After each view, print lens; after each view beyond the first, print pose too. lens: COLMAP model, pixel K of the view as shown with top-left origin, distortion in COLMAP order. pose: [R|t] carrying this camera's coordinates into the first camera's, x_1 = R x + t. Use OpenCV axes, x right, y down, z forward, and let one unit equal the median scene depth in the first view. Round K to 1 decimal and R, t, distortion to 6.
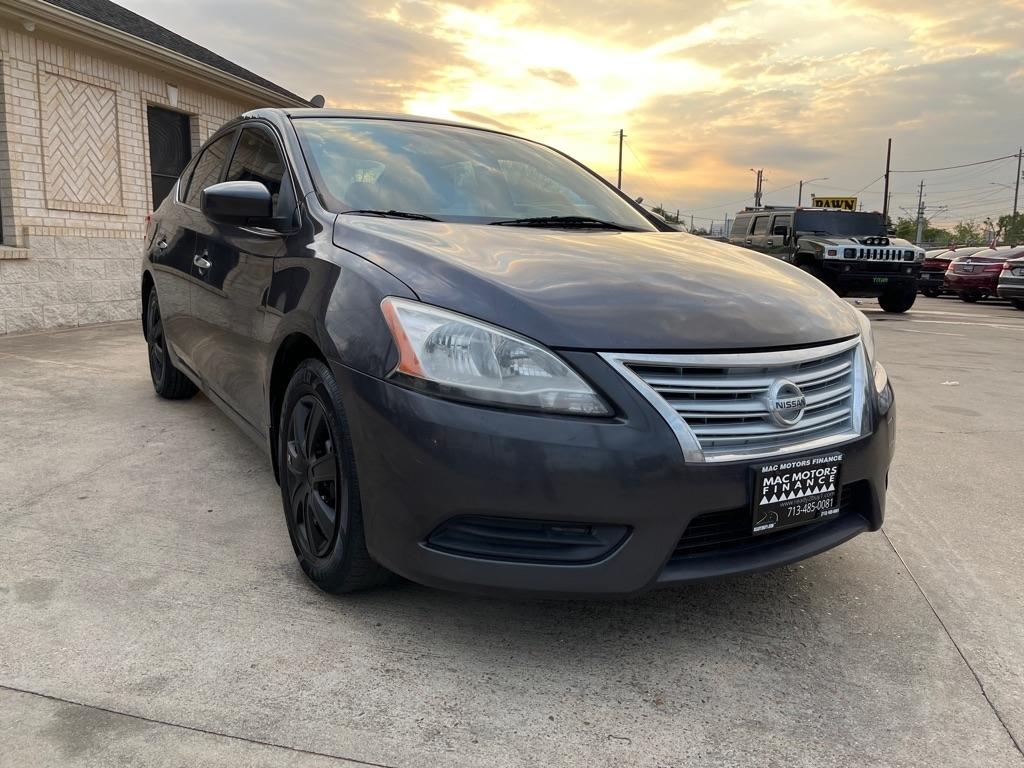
lens RADIAL K [[771.8, 0, 510.7], [0, 771.8, 391.8], [0, 0, 1]] dist [0.071198, -0.107152]
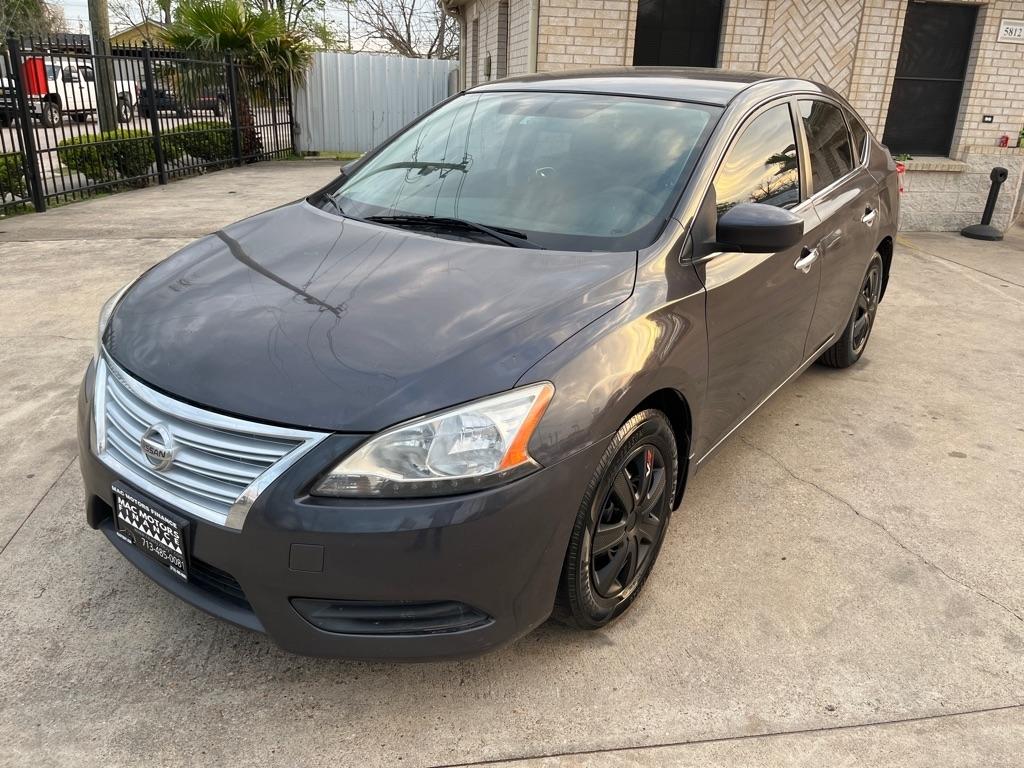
lens RADIAL K [[771.8, 0, 516.1], [0, 771.8, 391.6], [0, 0, 1]] dist [0.071198, -0.107152]
pose [[0.375412, 0.326656, -0.867388, 1.273017], [-0.190552, 0.943047, 0.272677, -0.387370], [0.907059, 0.062917, 0.416276, 0.906539]]
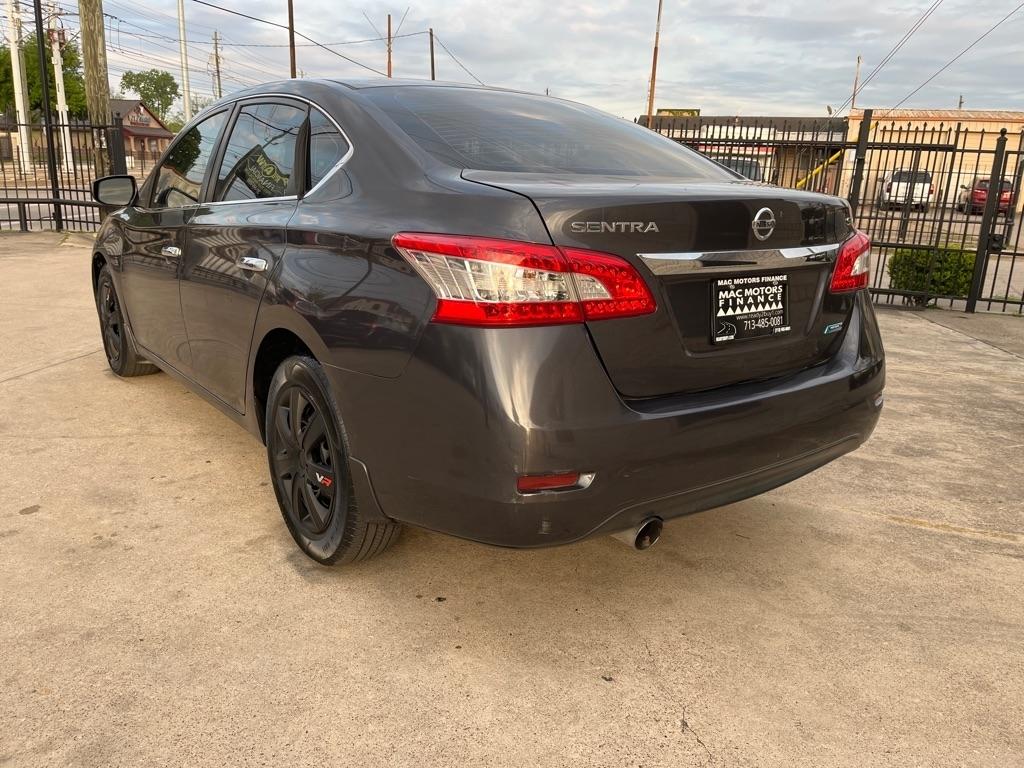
lens RADIAL K [[774.2, 0, 515.4], [0, 774.2, 384.0], [0, 0, 1]] dist [0.079287, -0.116555]
pose [[-0.994271, -0.039523, -0.099311, -0.461887], [-0.078934, 0.897984, 0.432891, -0.833962], [0.072070, 0.438250, -0.895959, 3.638094]]
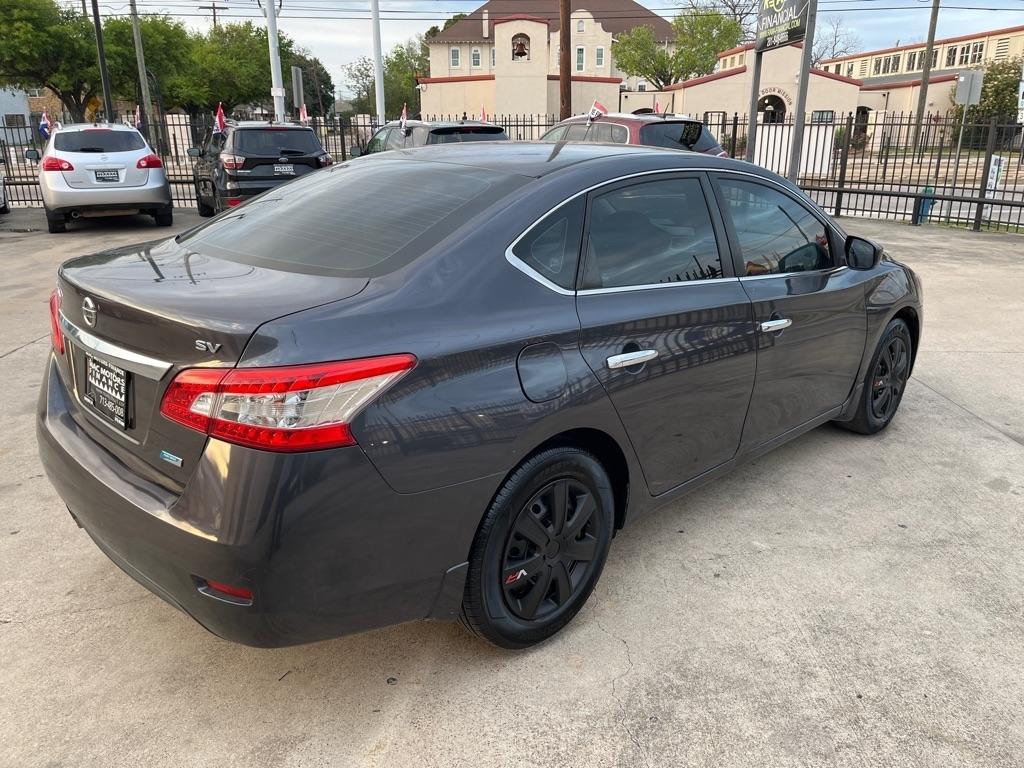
lens RADIAL K [[774.2, 0, 516.8], [0, 774.2, 387.3], [0, 0, 1]] dist [0.079287, -0.116555]
pose [[-0.227208, -0.337707, 0.913417, -1.973189], [0.167361, 0.910452, 0.378242, -0.825284], [-0.959357, 0.238810, -0.150343, 2.339884]]
